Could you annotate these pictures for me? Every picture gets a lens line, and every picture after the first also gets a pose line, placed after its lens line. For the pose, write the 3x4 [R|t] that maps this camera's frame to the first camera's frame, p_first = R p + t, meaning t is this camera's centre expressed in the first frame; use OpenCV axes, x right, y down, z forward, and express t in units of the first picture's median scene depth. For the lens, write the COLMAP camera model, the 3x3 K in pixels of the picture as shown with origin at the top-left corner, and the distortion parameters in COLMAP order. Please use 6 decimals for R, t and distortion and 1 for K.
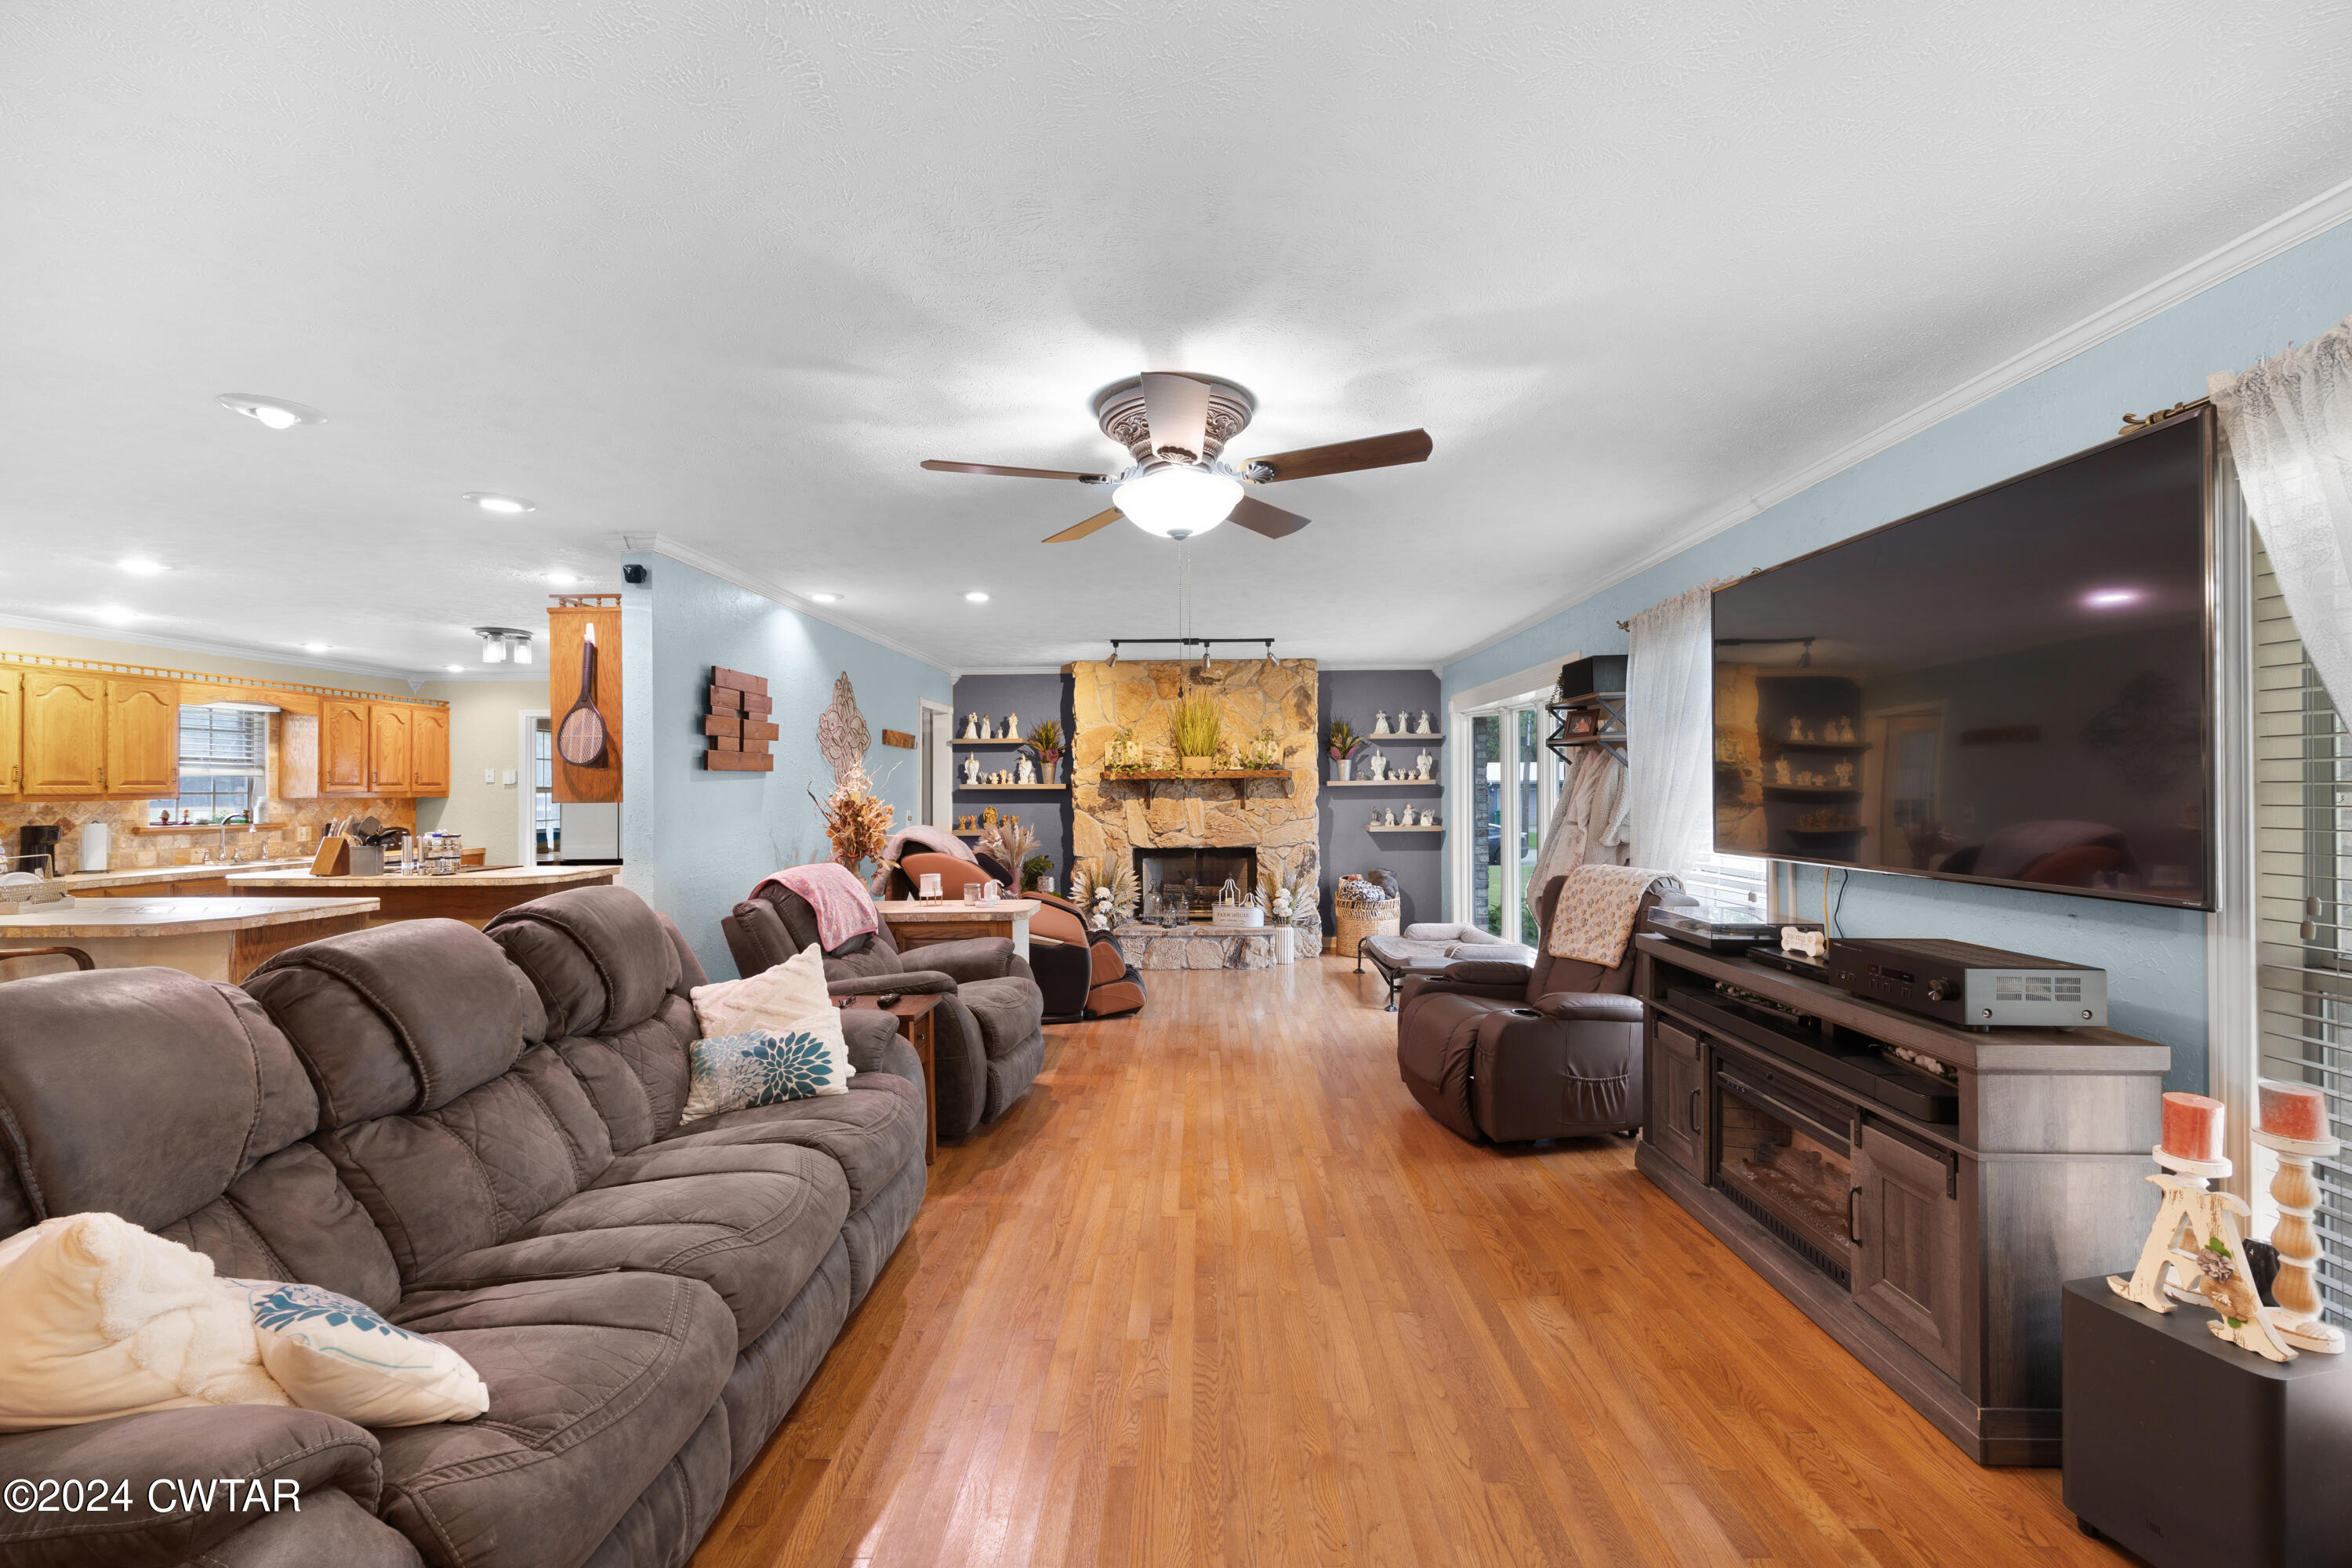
lens RADIAL K [[959.3, 0, 1189.3], [0, 959.3, 784.5], [0, 0, 1]] dist [-0.003172, 0.000457]
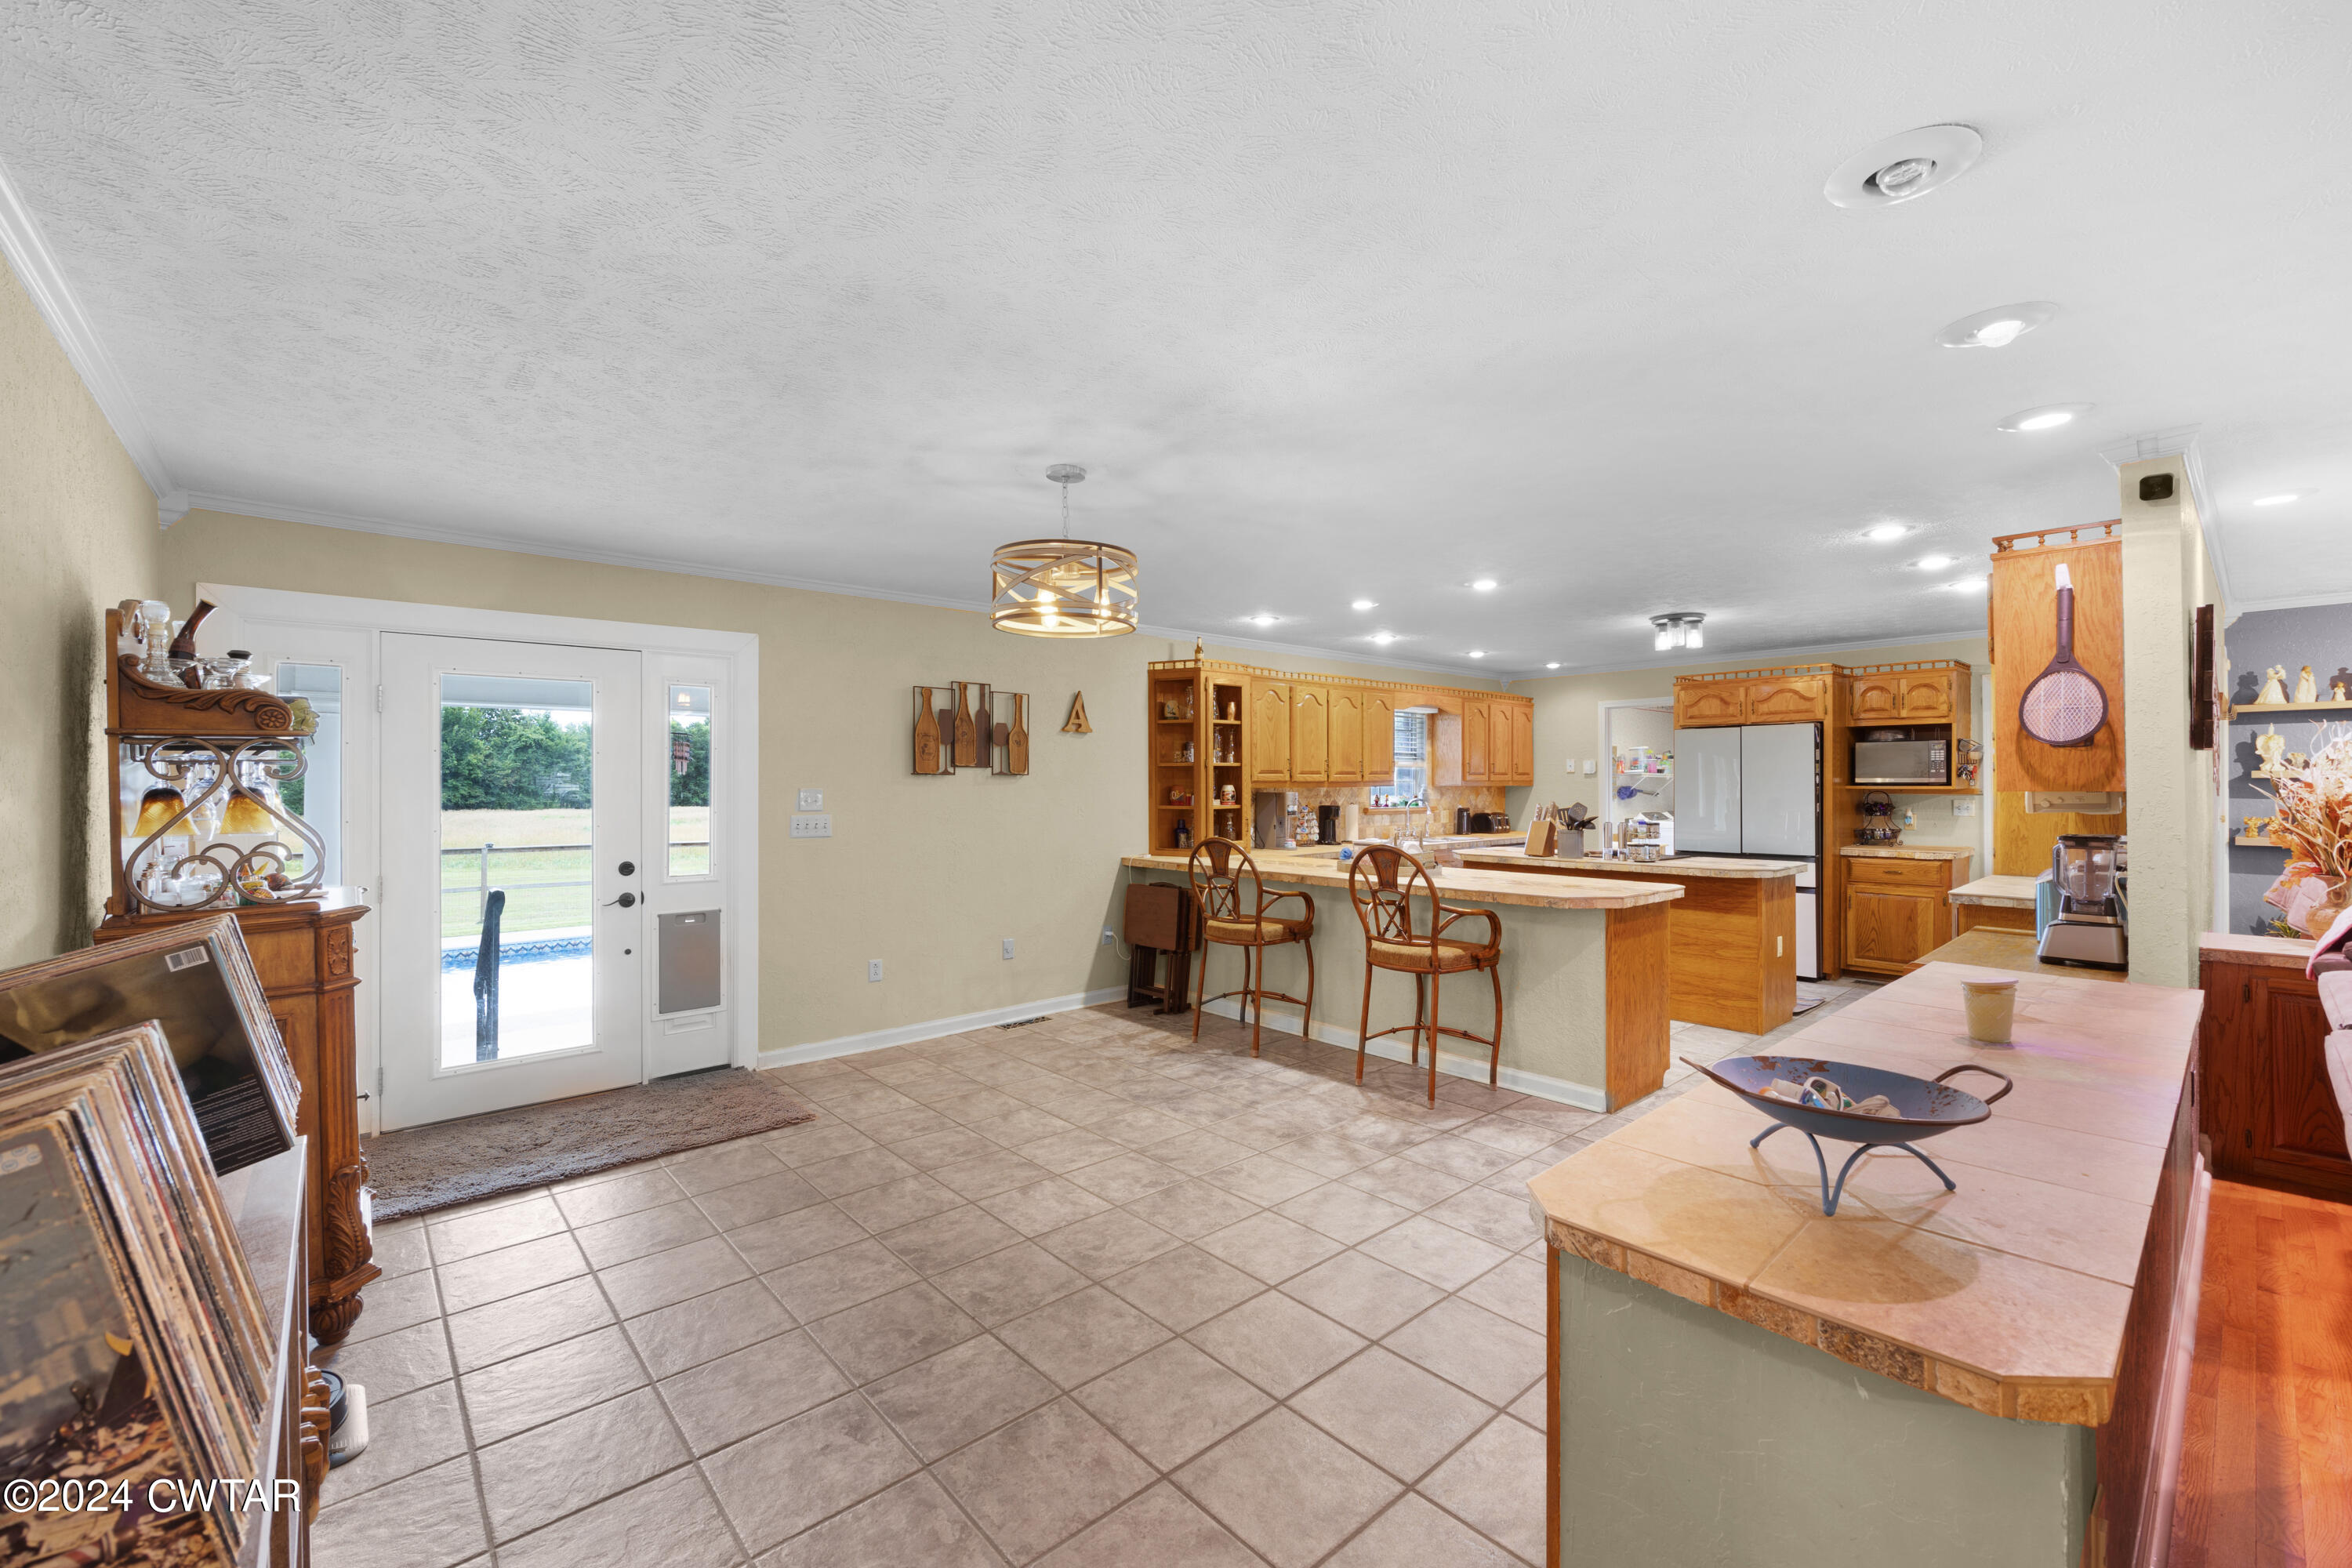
lens RADIAL K [[959.3, 0, 1181.0], [0, 959.3, 779.3], [0, 0, 1]] dist [-0.003172, 0.000457]
pose [[0.680910, -0.000578, -0.732367, -0.329927], [0.002910, 0.999994, 0.001917, 0.003454], [0.732362, -0.003436, 0.680907, -0.045373]]
